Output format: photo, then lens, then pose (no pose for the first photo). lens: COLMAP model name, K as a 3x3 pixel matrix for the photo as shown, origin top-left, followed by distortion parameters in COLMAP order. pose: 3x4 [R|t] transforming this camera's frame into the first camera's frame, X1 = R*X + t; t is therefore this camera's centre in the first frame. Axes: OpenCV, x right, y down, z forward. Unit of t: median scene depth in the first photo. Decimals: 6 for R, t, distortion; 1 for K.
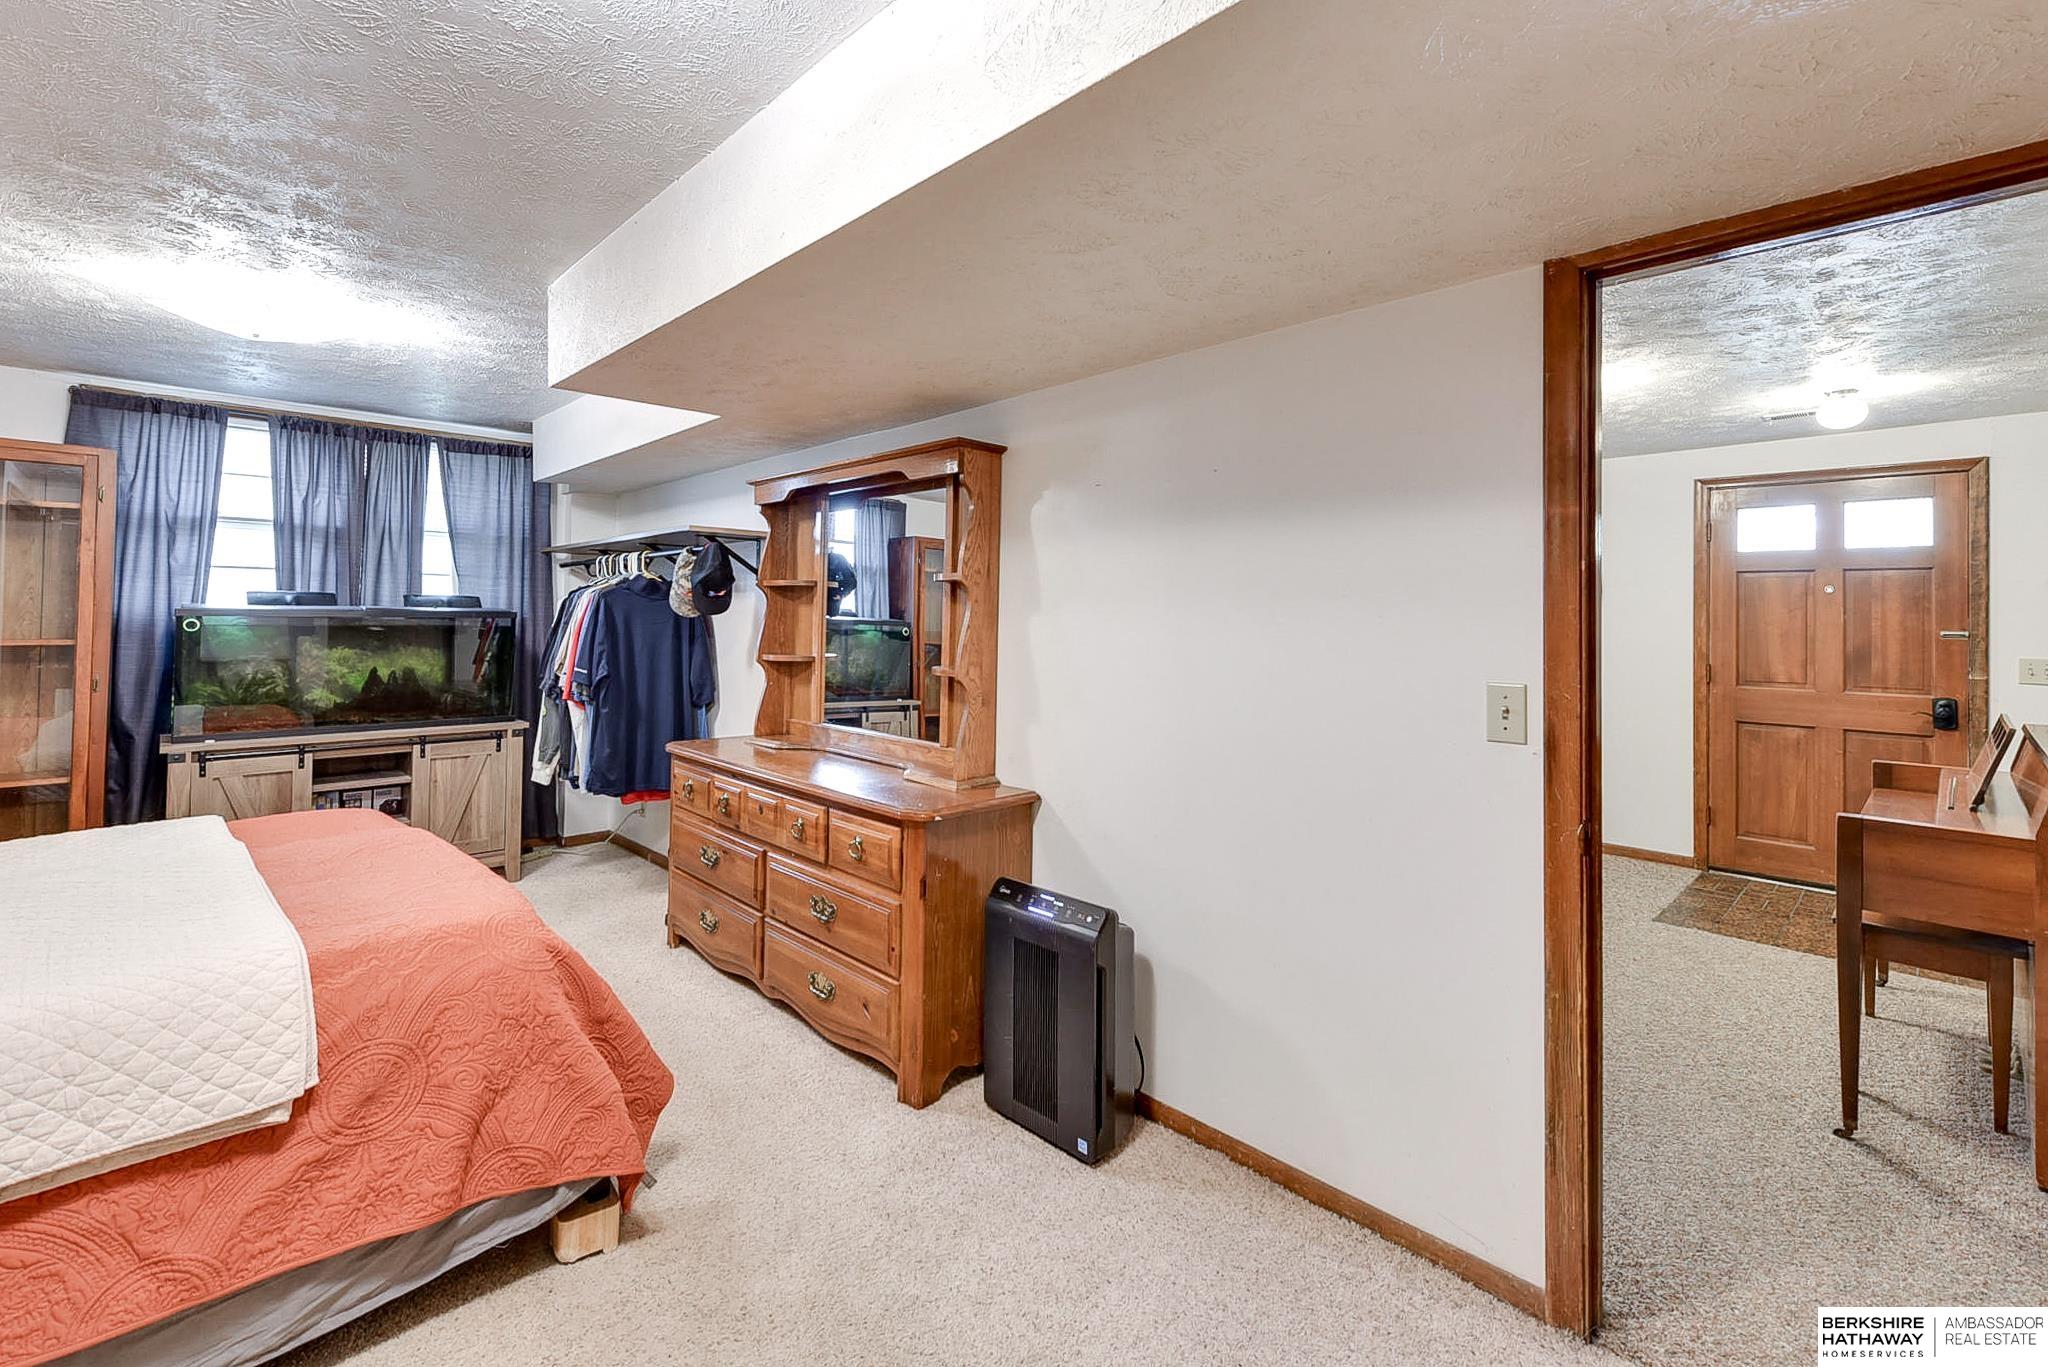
lens RADIAL K [[881.2, 0, 1001.5], [0, 881.2, 603.1], [0, 0, 1]] dist [0.000255, -0.001331]
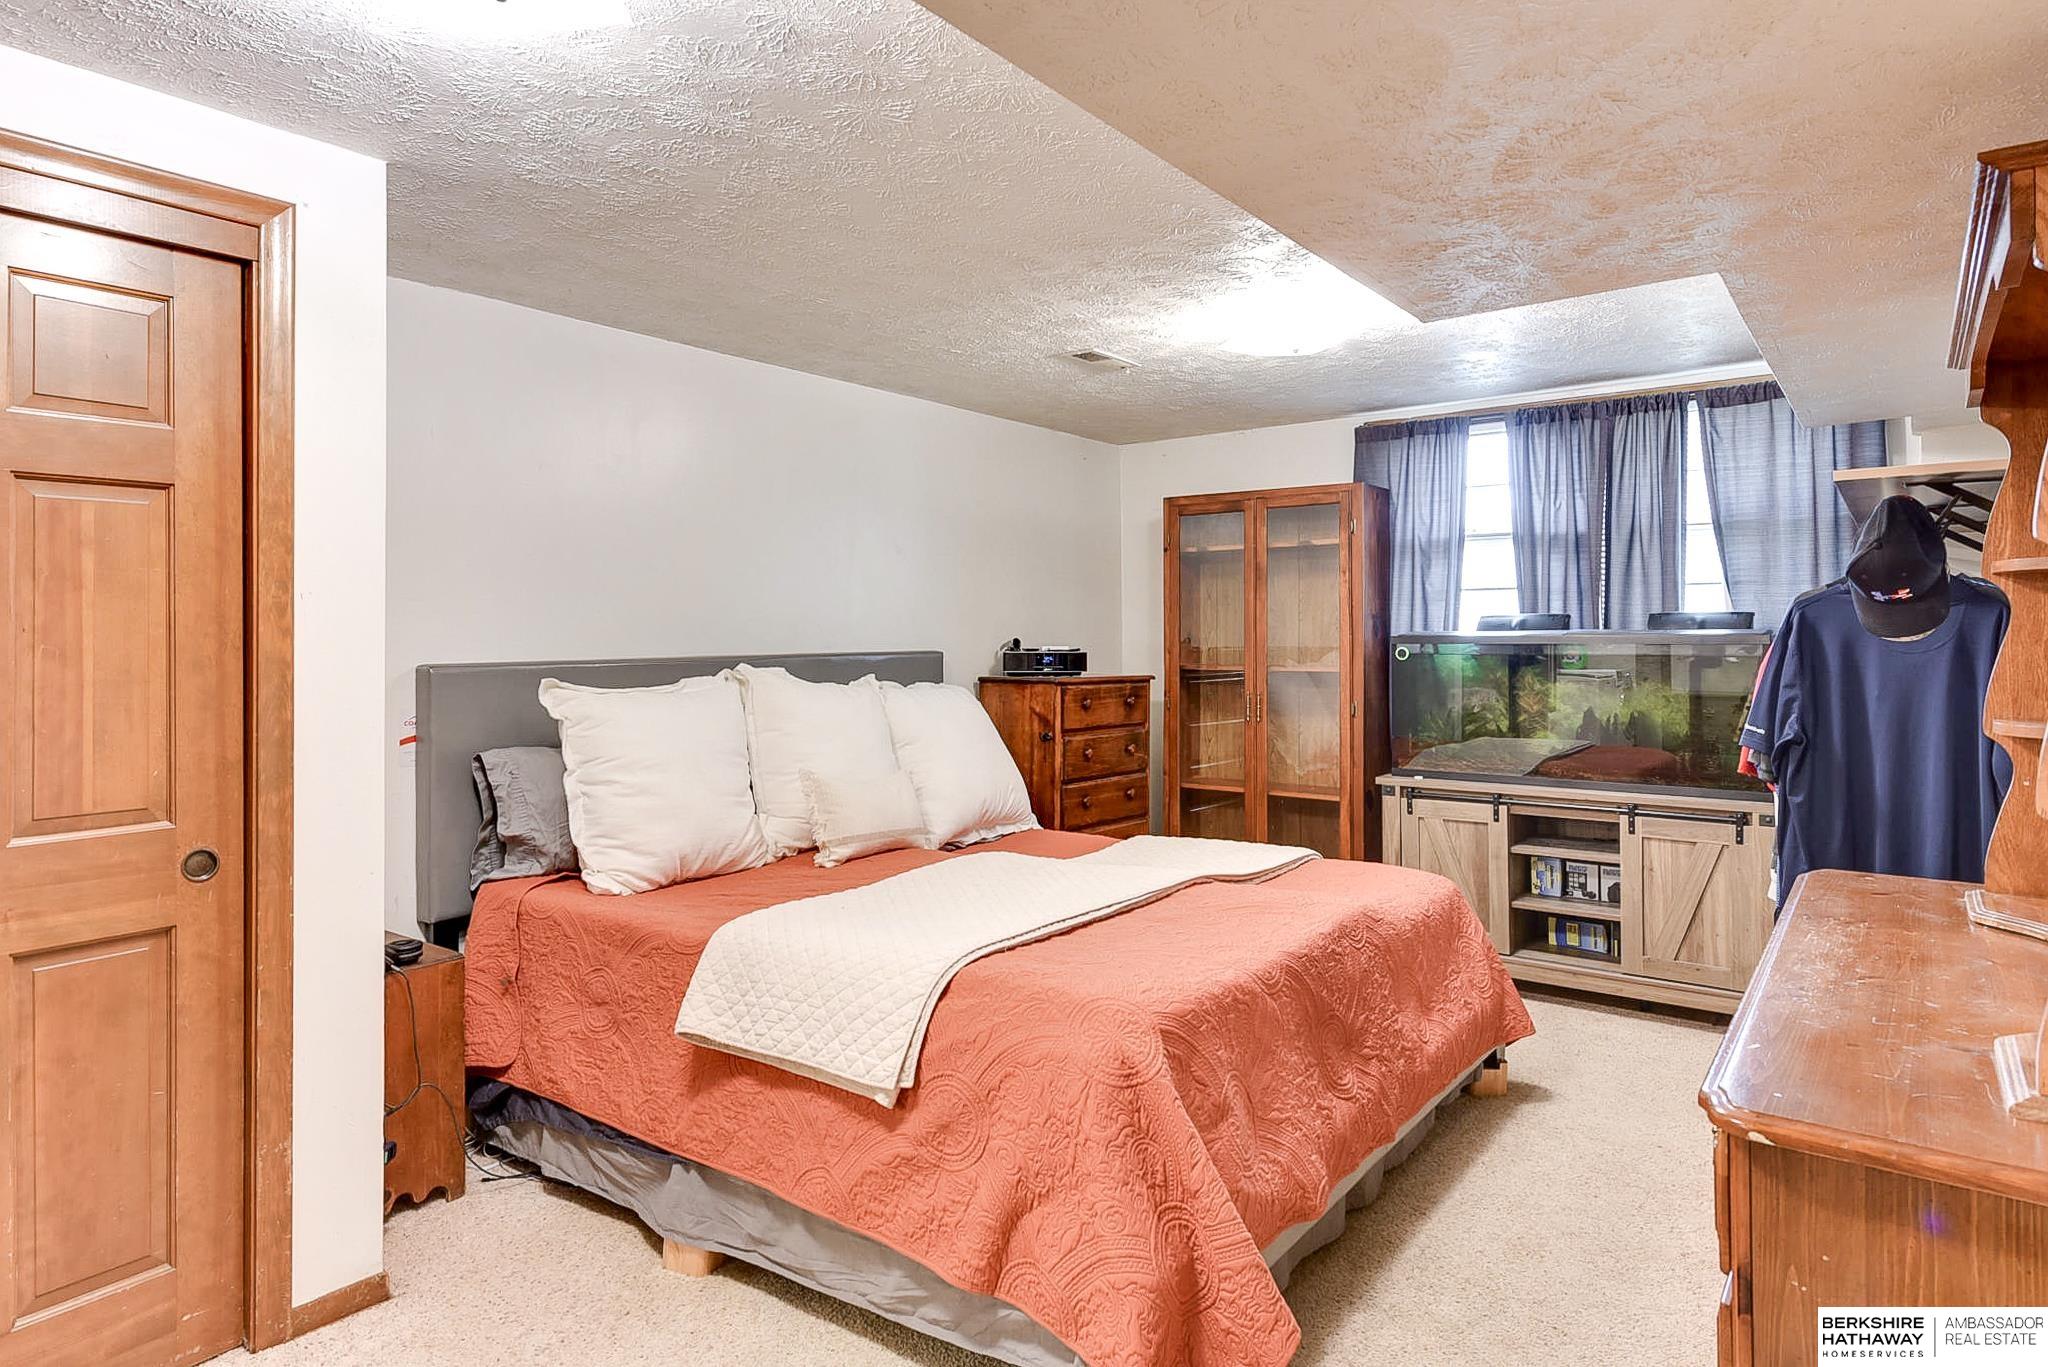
lens RADIAL K [[1166.7, 0, 1002.2], [0, 1166.7, 621.9], [0, 0, 1]] dist [0.009388, -0.004138]
pose [[0.148599, -0.023625, -0.988615, 0.264990], [0.023415, 0.999518, -0.020366, 0.006079], [0.988620, -0.020122, 0.149081, 0.371853]]
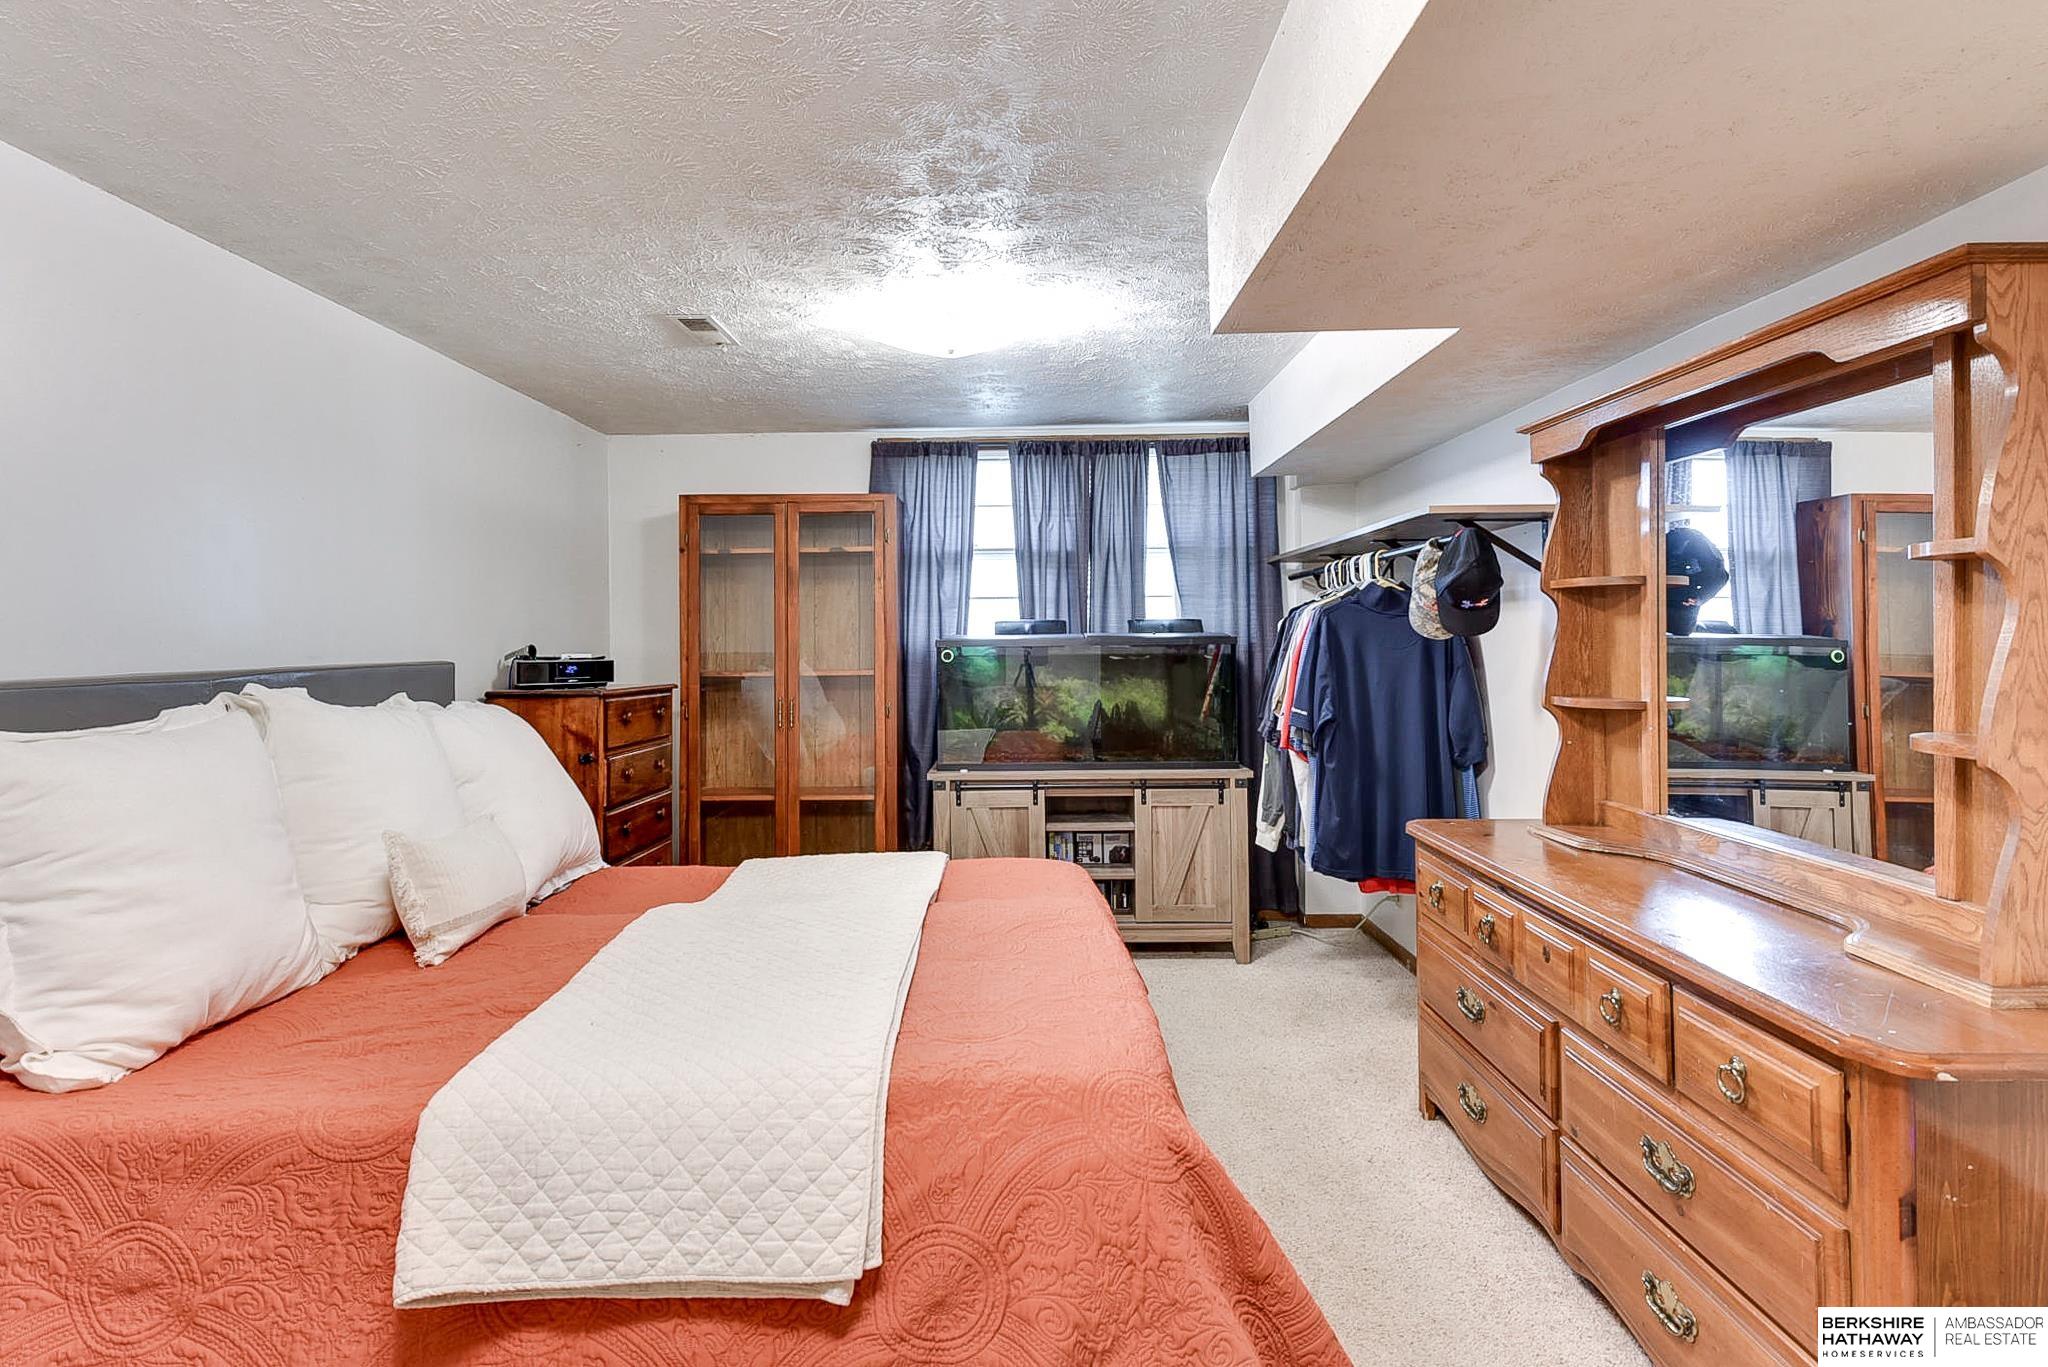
lens RADIAL K [[1042.9, 0, 1003.1], [0, 1042.9, 625.4], [0, 0, 1]] dist [0.007516, -0.002851]
pose [[0.710272, -0.027453, -0.703391, -0.020062], [0.030597, 0.999499, -0.008113, 0.000977], [0.703262, -0.015759, 0.710756, 0.179958]]
